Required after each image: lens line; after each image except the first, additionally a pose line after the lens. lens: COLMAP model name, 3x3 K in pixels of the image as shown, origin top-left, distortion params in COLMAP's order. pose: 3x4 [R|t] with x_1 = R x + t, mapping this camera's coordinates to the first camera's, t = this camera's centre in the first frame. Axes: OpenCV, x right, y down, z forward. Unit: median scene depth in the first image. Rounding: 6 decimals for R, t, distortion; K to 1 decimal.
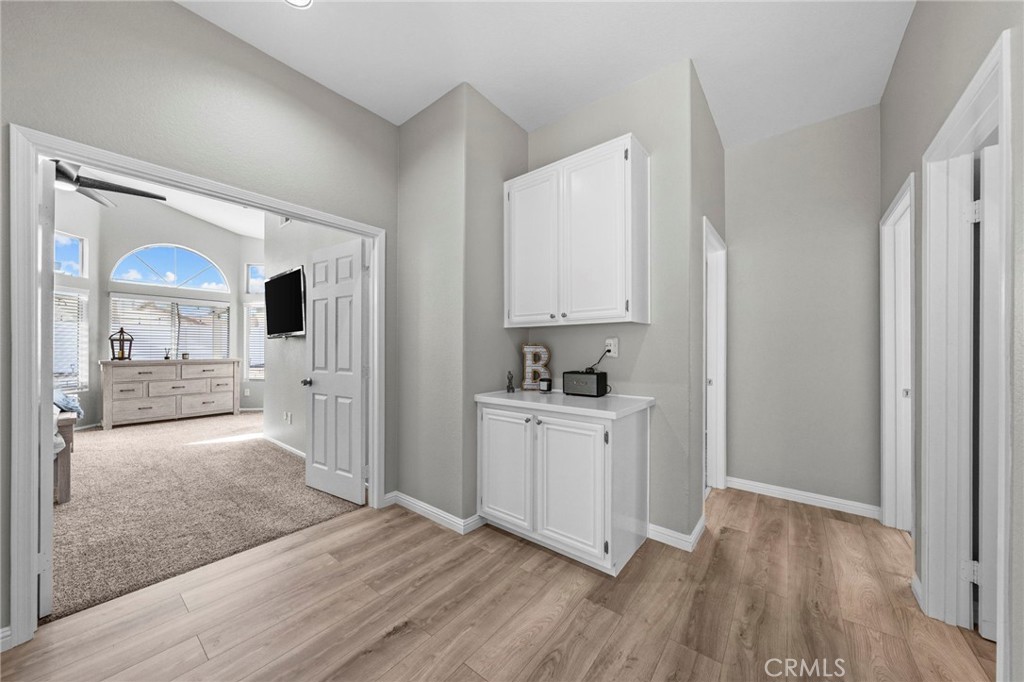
lens RADIAL K [[353.1, 0, 508.9], [0, 353.1, 345.3], [0, 0, 1]] dist [-0.007388, -0.000033]
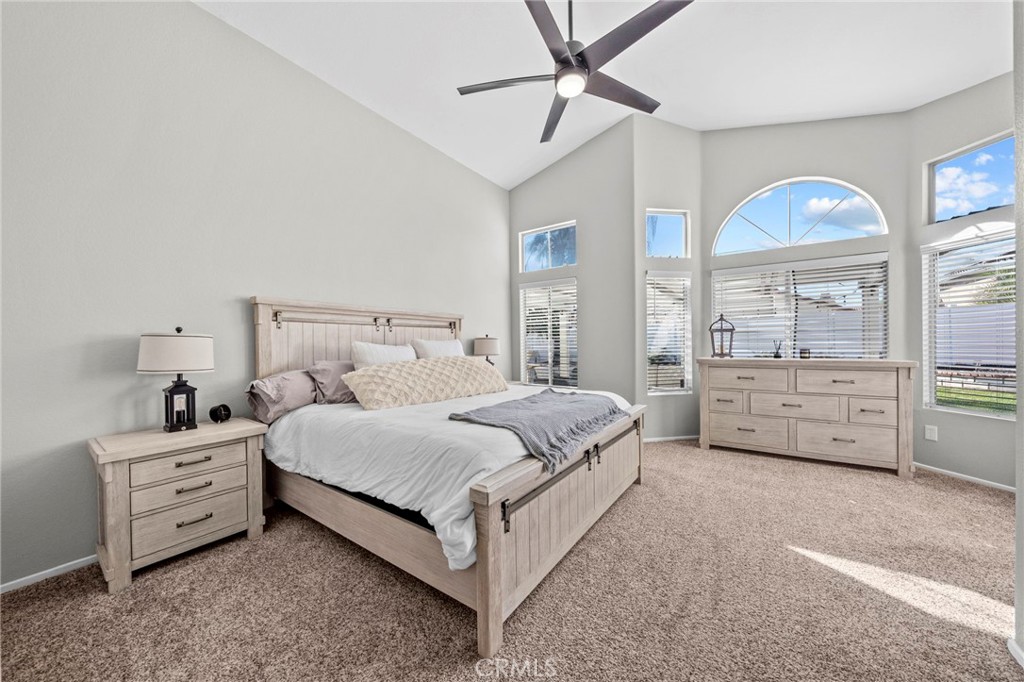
lens RADIAL K [[359.1, 0, 512.1], [0, 359.1, 344.3], [0, 0, 1]] dist [0.000316, 0.000024]
pose [[0.075201, 0.005277, -0.997154, -0.373594], [0.020833, 0.999759, 0.006862, -0.000455], [0.996951, -0.021290, 0.075073, 0.492686]]
